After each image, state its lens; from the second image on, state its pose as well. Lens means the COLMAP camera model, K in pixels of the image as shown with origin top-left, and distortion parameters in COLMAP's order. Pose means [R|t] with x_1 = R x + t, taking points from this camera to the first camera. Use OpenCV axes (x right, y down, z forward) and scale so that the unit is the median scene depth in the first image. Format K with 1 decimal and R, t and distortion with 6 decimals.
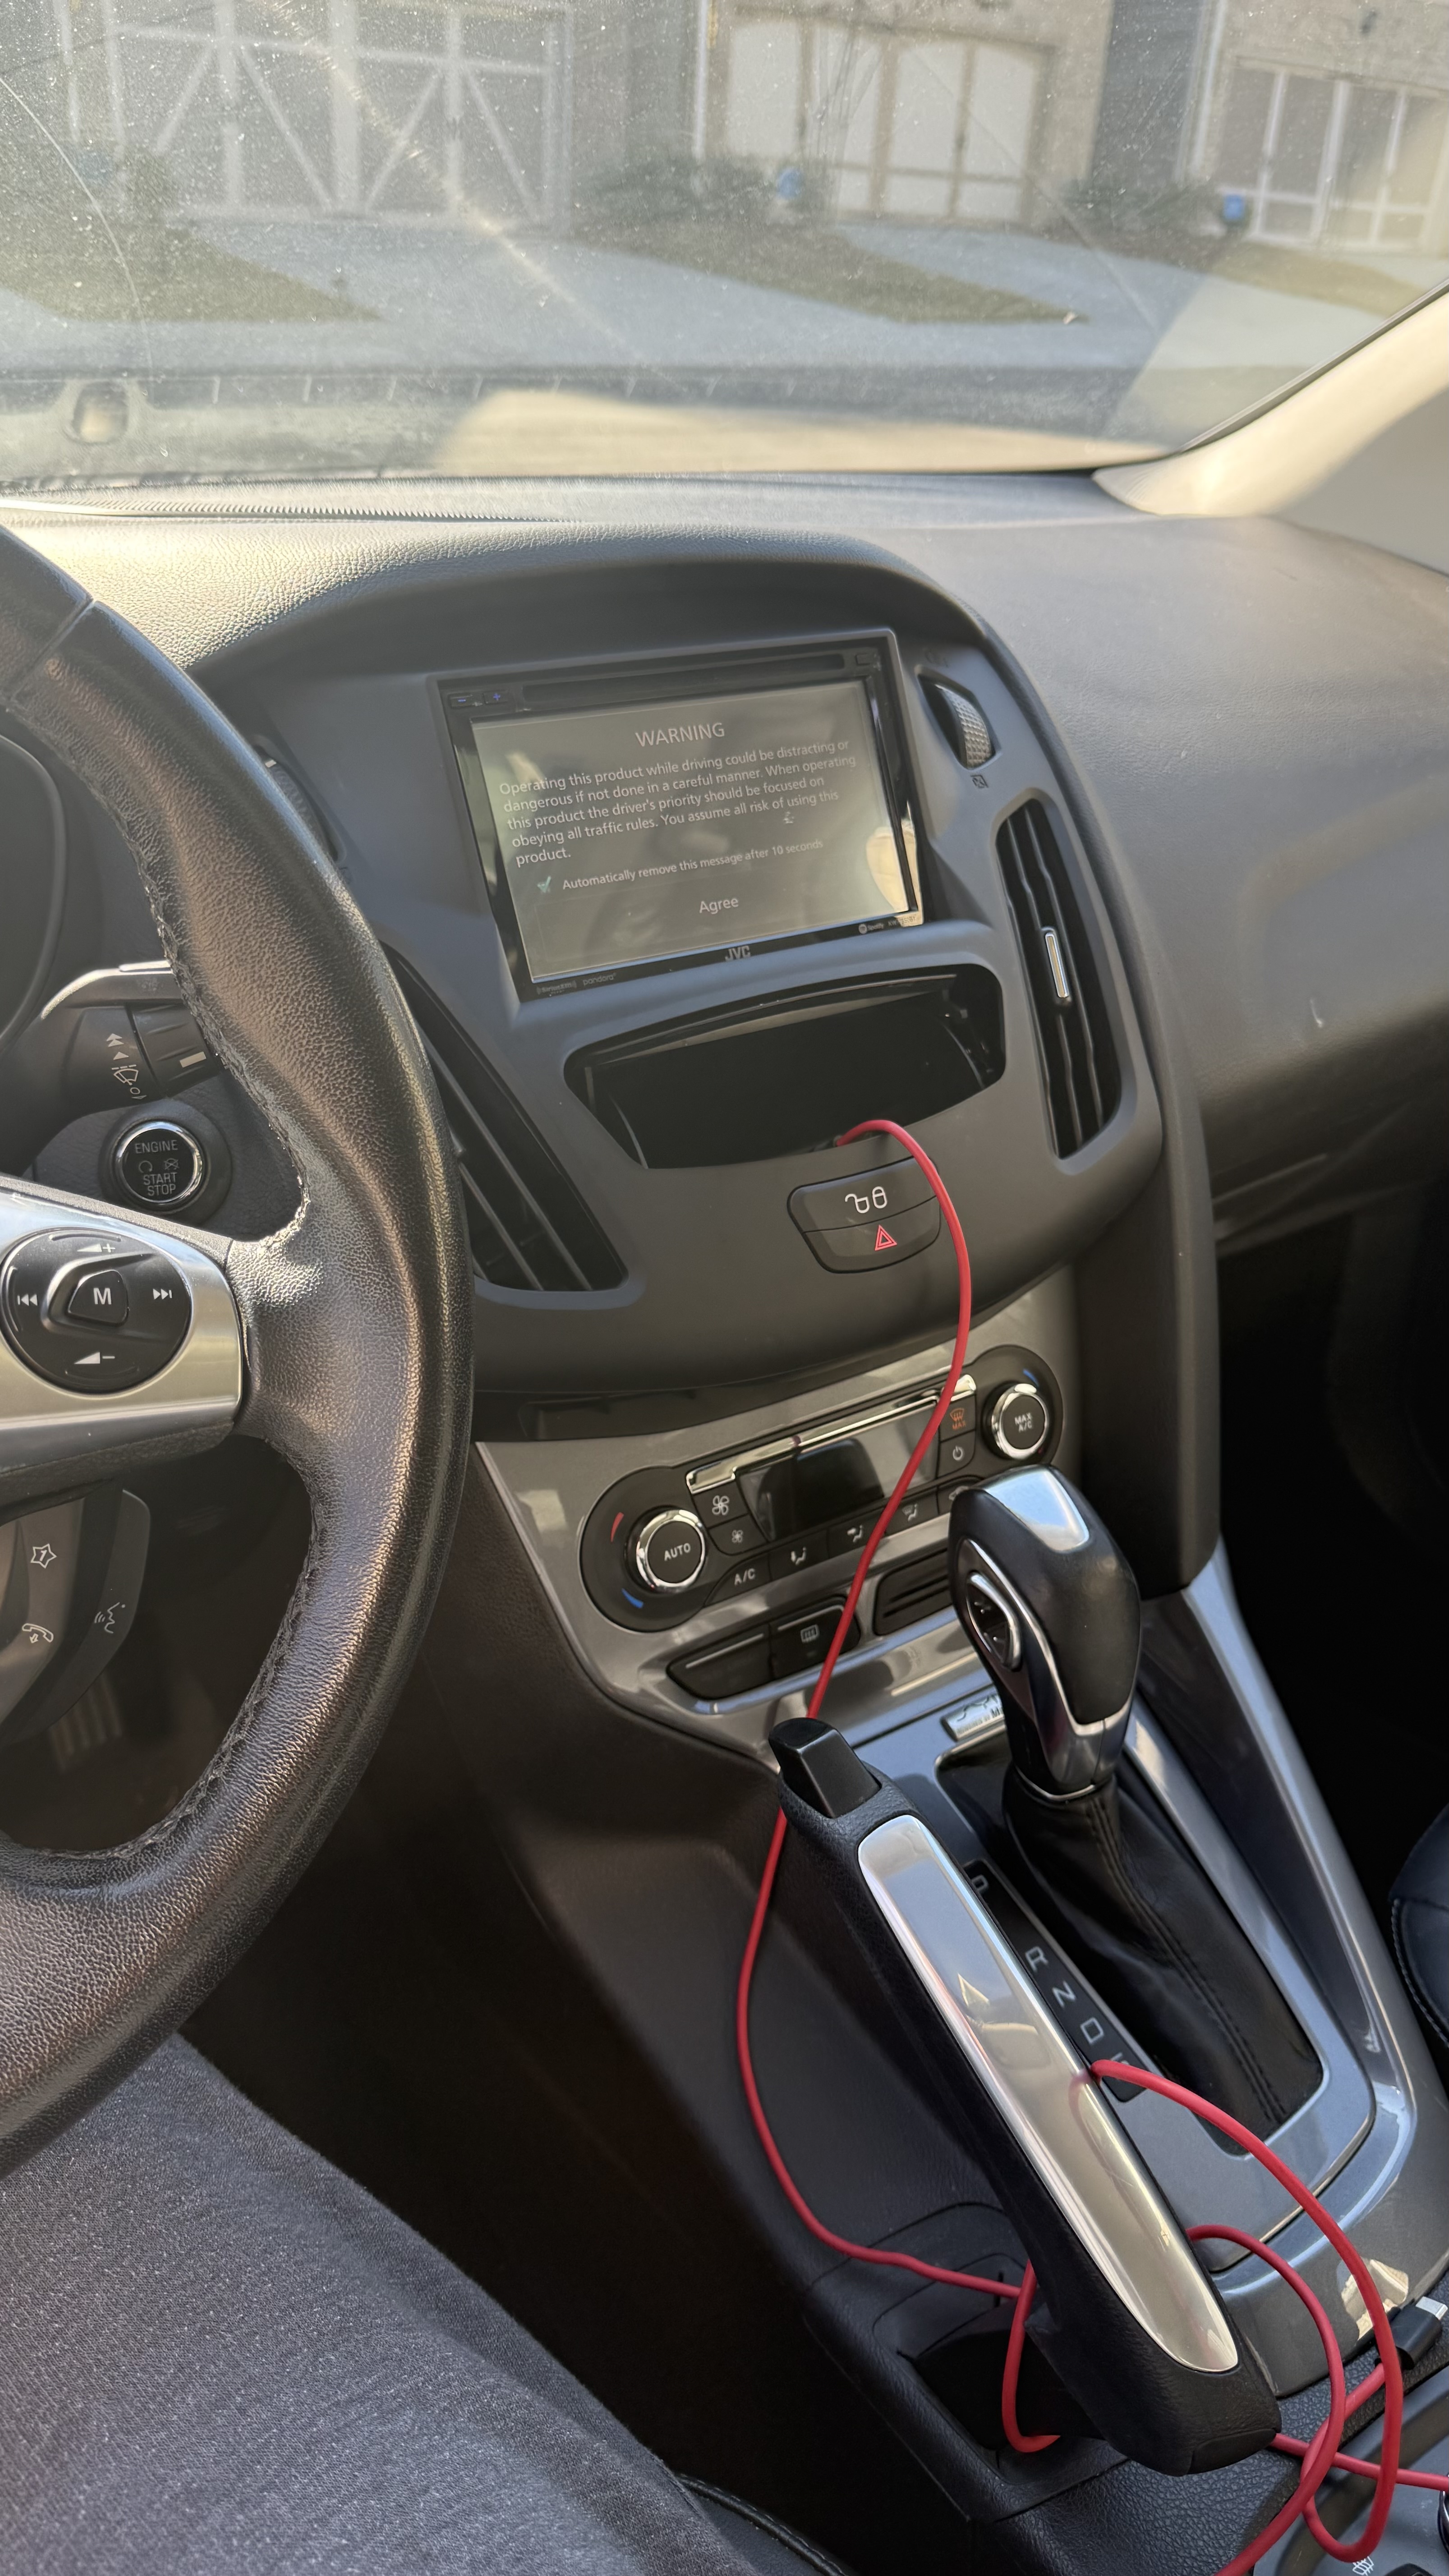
lens RADIAL K [[1829.8, 0, 692.2], [0, 1829.8, 1271.6], [0, 0, 1]] dist [0.091475, -0.131732]
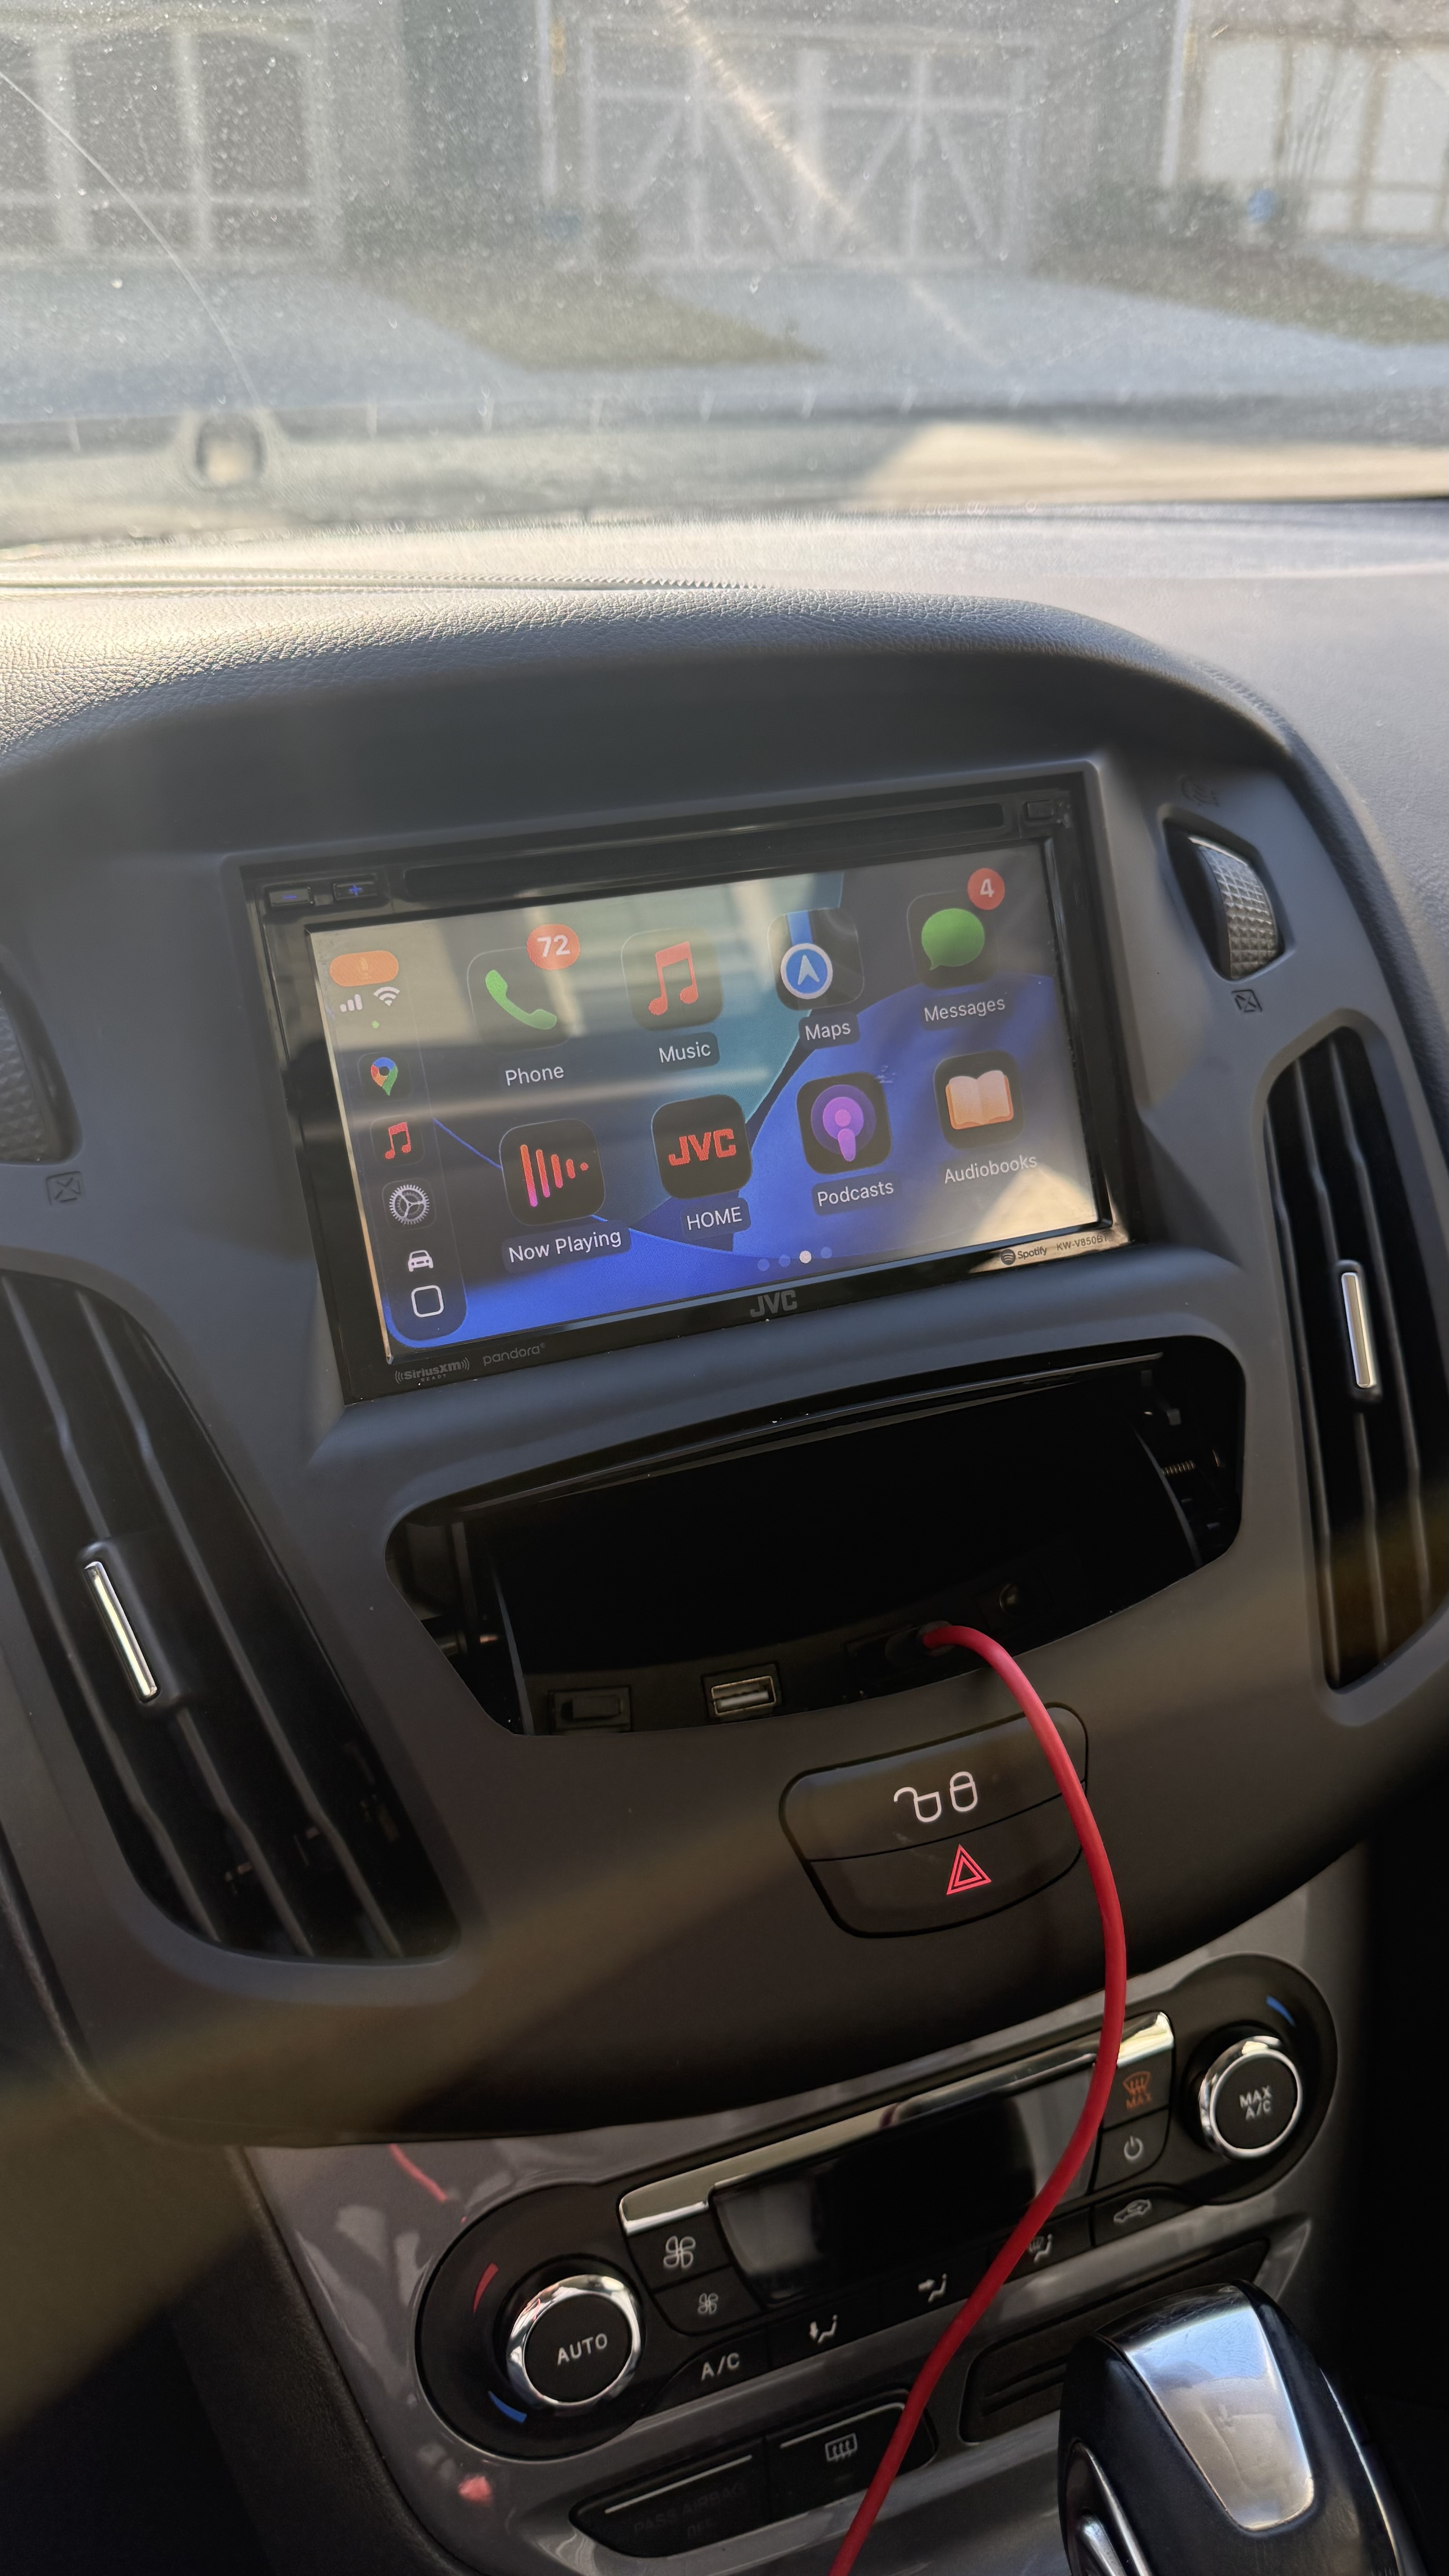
lens RADIAL K [[1890.0, 0, 701.9], [0, 1890.0, 1289.5], [0, 0, 1]] dist [0.033804, -0.077696]
pose [[0.977059, 0.062247, -0.203671, 0.122288], [-0.065848, 0.997770, -0.010945, -0.166073], [0.202536, 0.024105, 0.978978, 0.392596]]
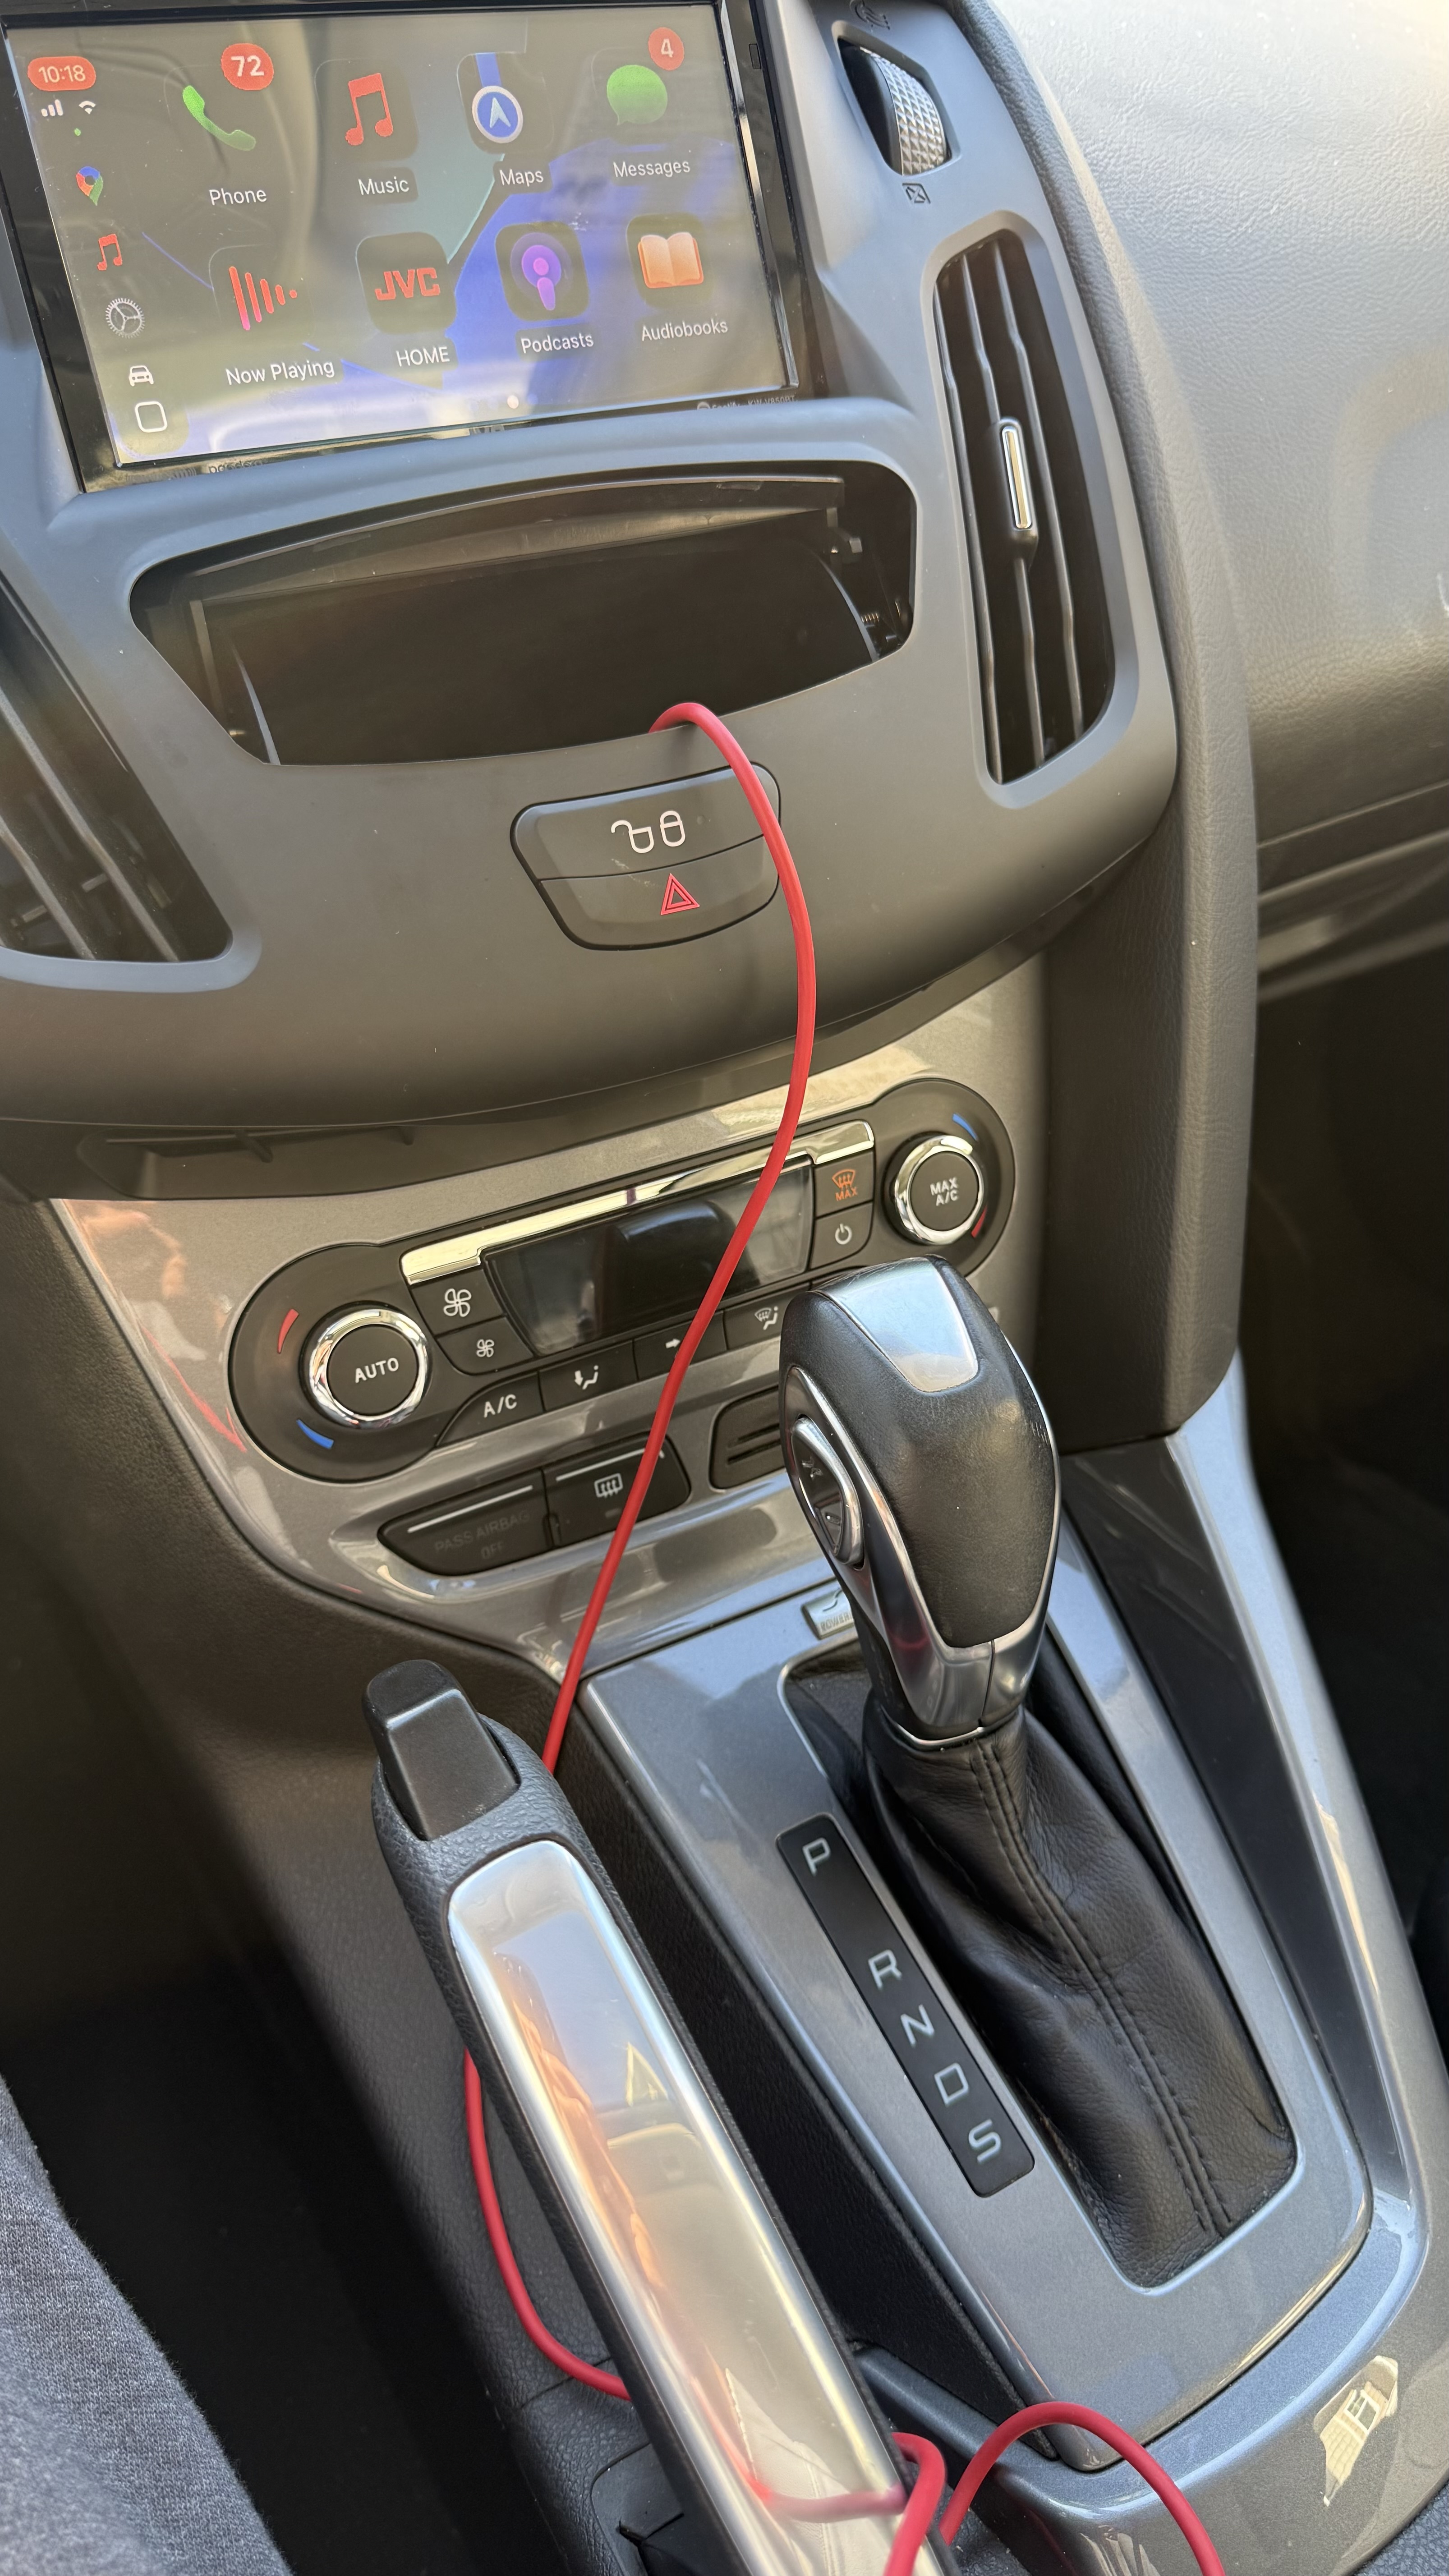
lens RADIAL K [[1797.1, 0, 706.5], [0, 1797.1, 1283.0], [0, 0, 1]] dist [0.090150, -0.144671]
pose [[0.996186, 0.029798, -0.082009, 0.156889], [-0.018443, 0.990553, 0.135883, 0.027429], [0.085283, -0.133853, 0.987325, 0.340816]]
